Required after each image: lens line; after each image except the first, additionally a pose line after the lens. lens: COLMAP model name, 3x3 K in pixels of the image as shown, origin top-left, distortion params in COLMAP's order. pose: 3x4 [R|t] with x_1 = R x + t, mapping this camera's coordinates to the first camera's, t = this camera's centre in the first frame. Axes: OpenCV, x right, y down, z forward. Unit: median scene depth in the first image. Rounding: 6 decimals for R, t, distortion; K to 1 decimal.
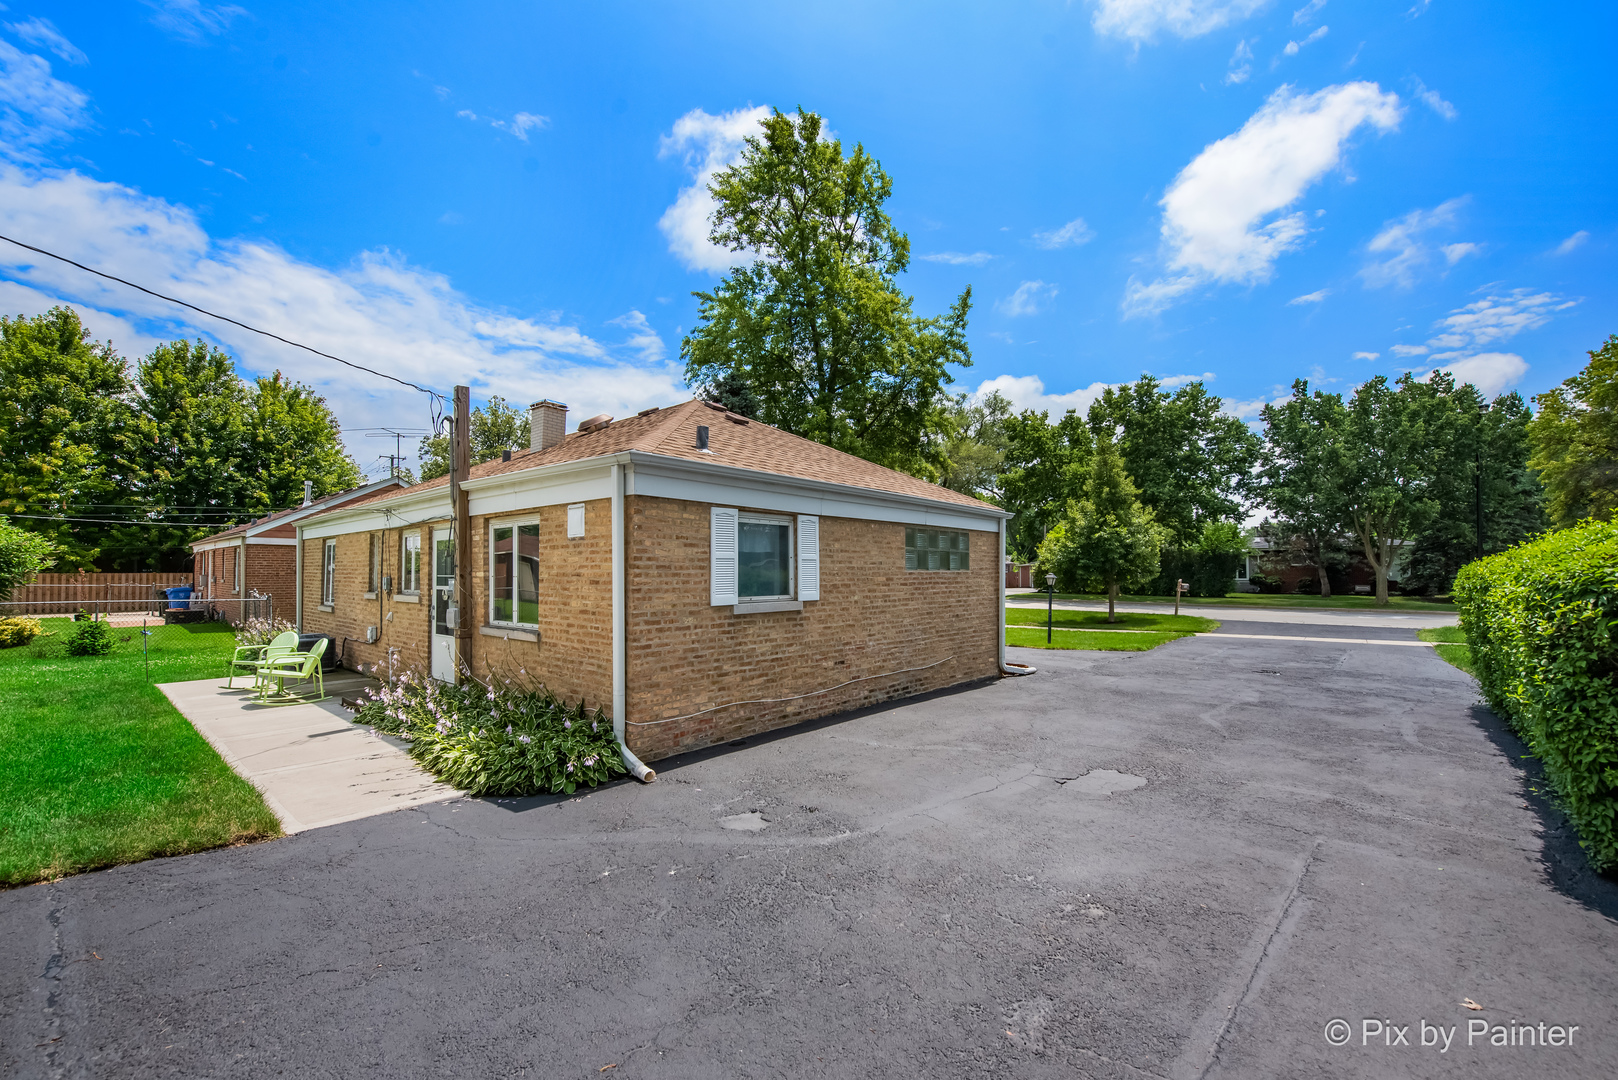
lens RADIAL K [[661.9, 0, 812.3], [0, 661.9, 564.2], [0, 0, 1]] dist [-0.001380, -0.006615]
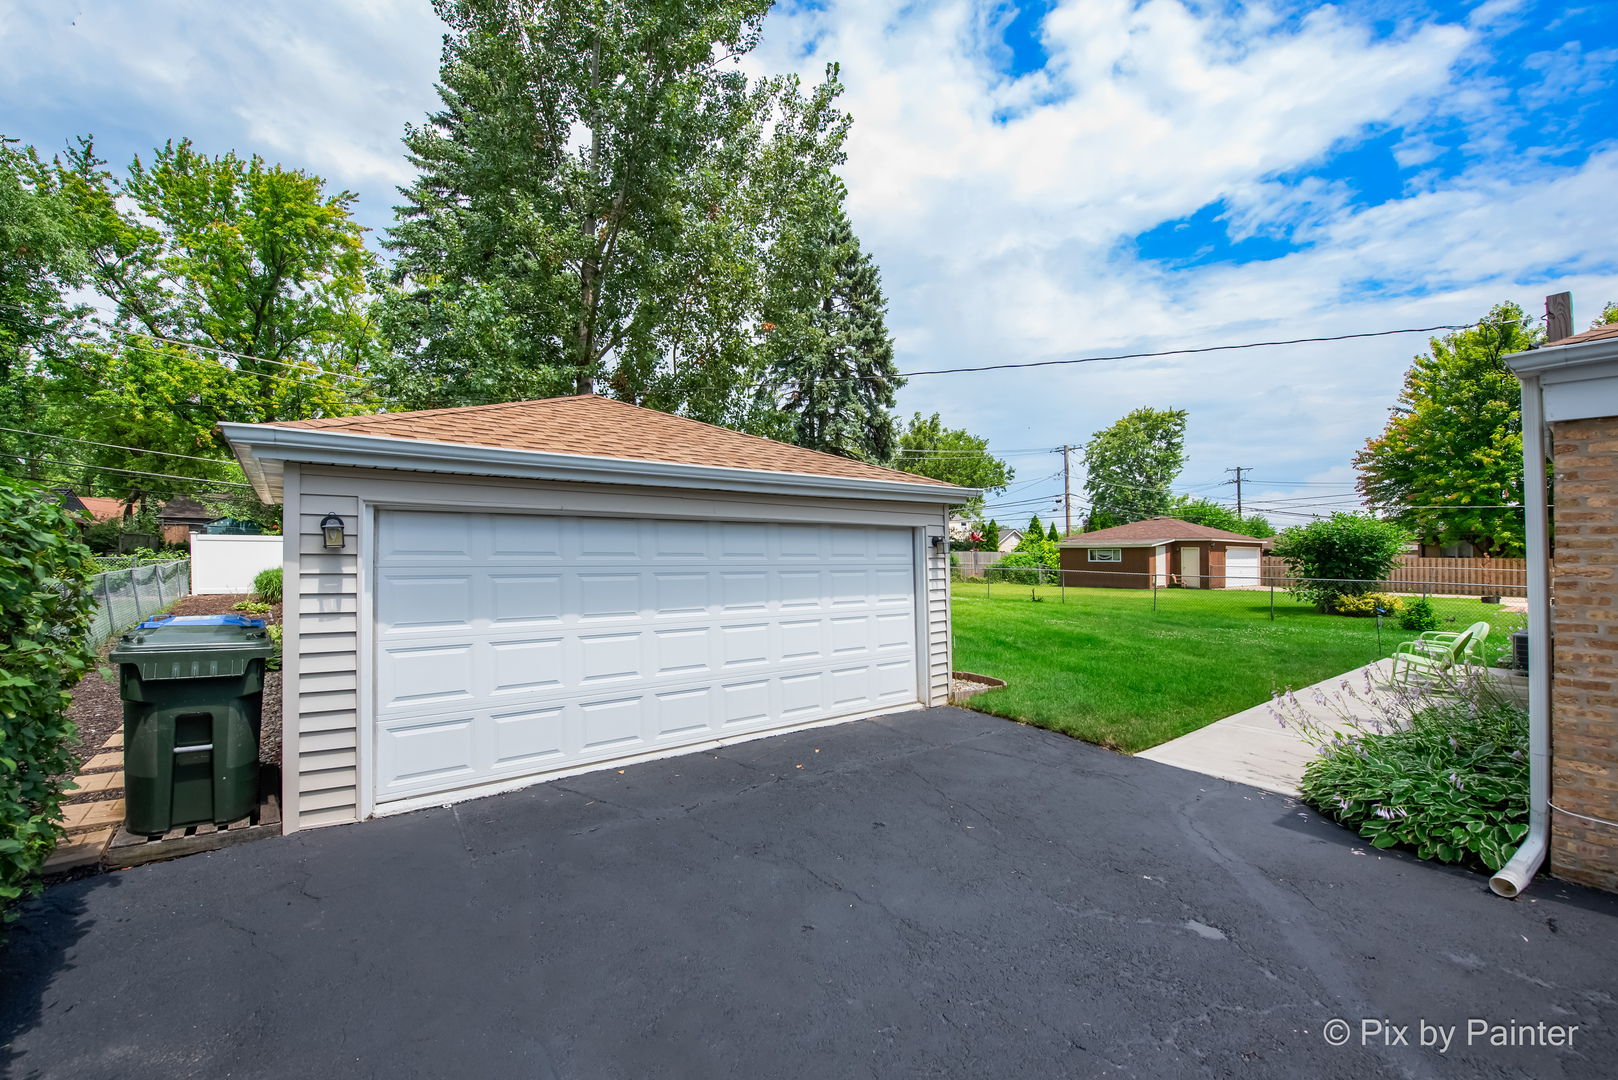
lens RADIAL K [[661.9, 0, 812.3], [0, 661.9, 564.2], [0, 0, 1]] dist [-0.001380, -0.006615]
pose [[-0.167020, 0.019606, -0.985759, 0.412464], [0.000617, 0.999804, 0.019781, 0.009305], [0.985953, 0.002696, -0.167000, 0.431720]]
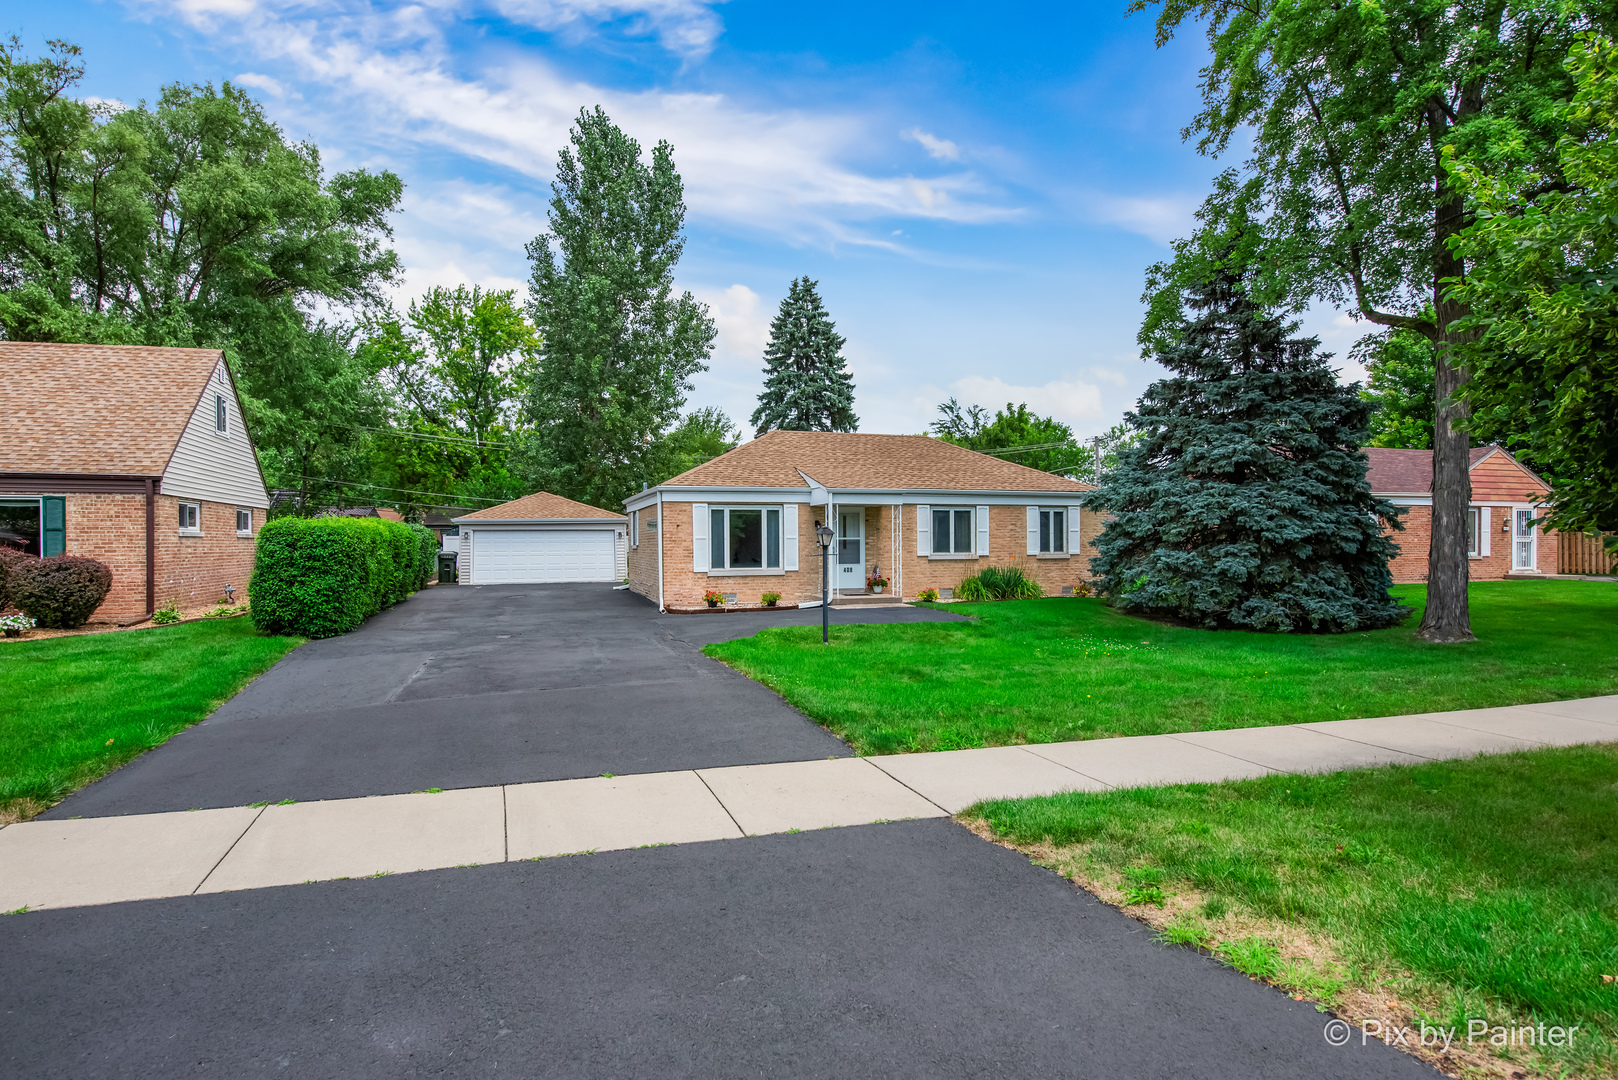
lens RADIAL K [[848.7, 0, 796.7], [0, 848.7, 535.8], [0, 0, 1]] dist [-0.000166, -0.000001]
pose [[-0.500989, -0.002722, -0.865449, 1.646531], [0.016336, 0.999787, -0.012601, 0.044745], [0.865300, -0.020451, -0.500838, 2.032636]]
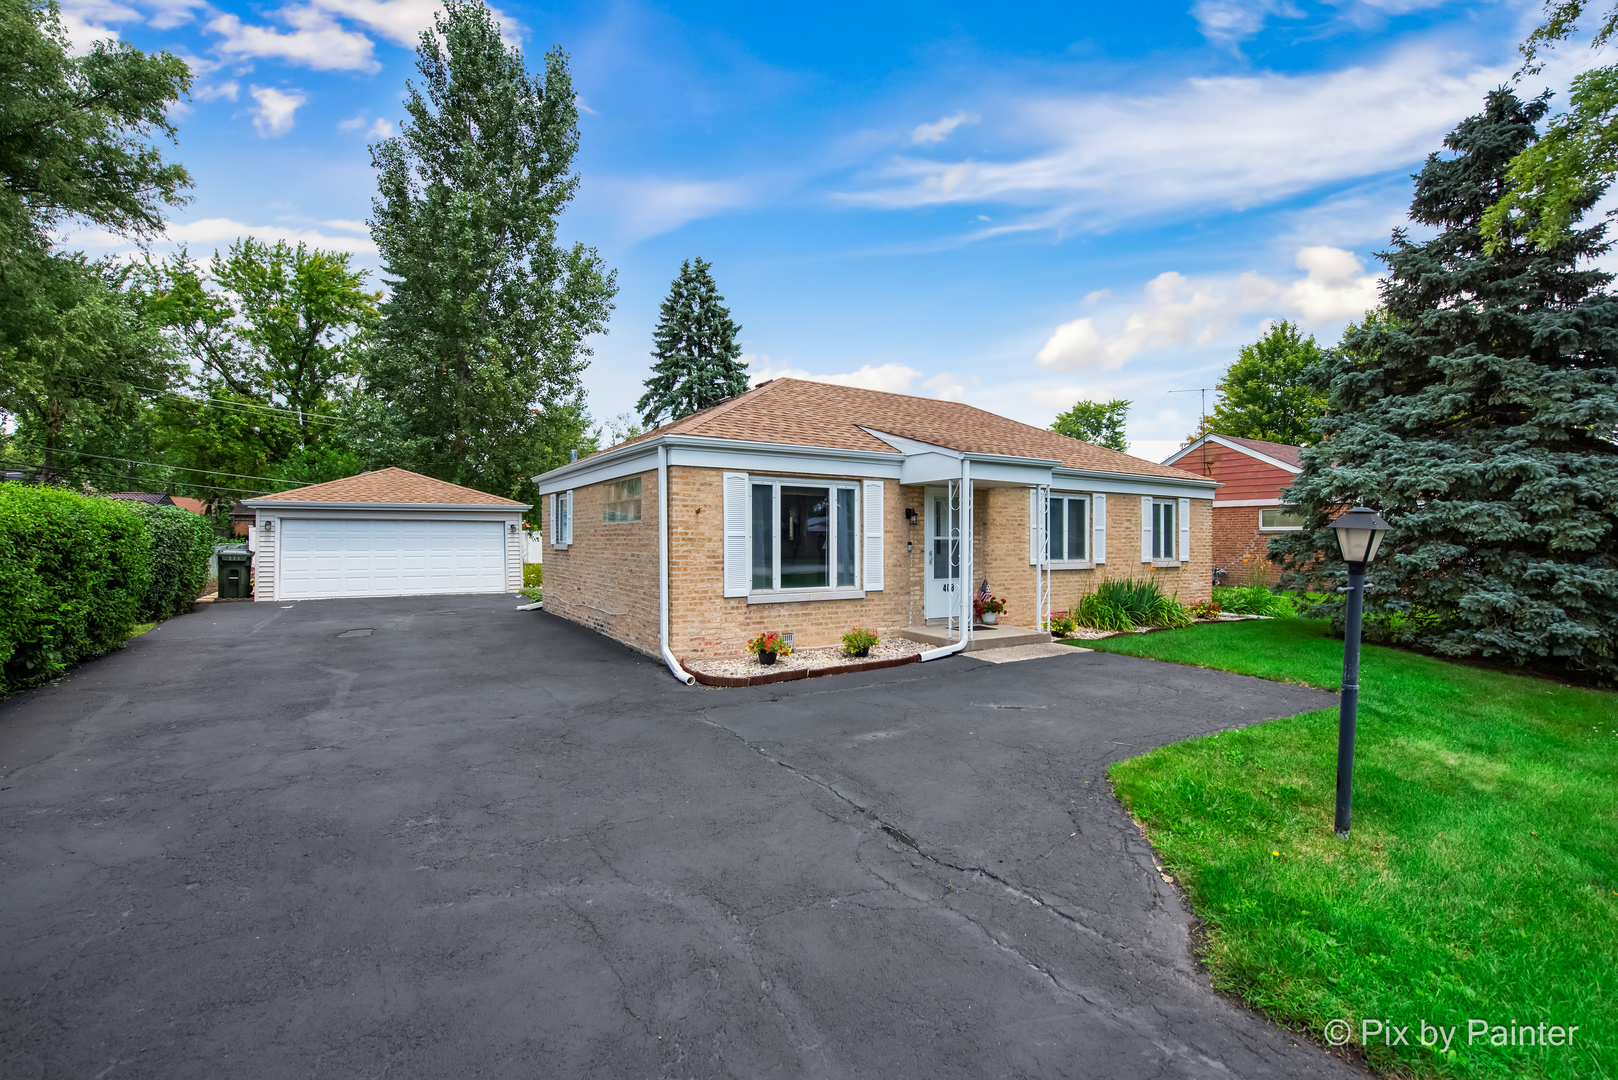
lens RADIAL K [[714.1, 0, 809.0], [0, 714.1, 540.0], [0, 0, 1]] dist [-0.001603, -0.007116]
pose [[-0.266194, 0.002196, -0.963917, 1.097362], [0.007265, 0.999974, 0.000272, 0.032562], [0.963892, -0.006931, -0.266203, 1.403533]]
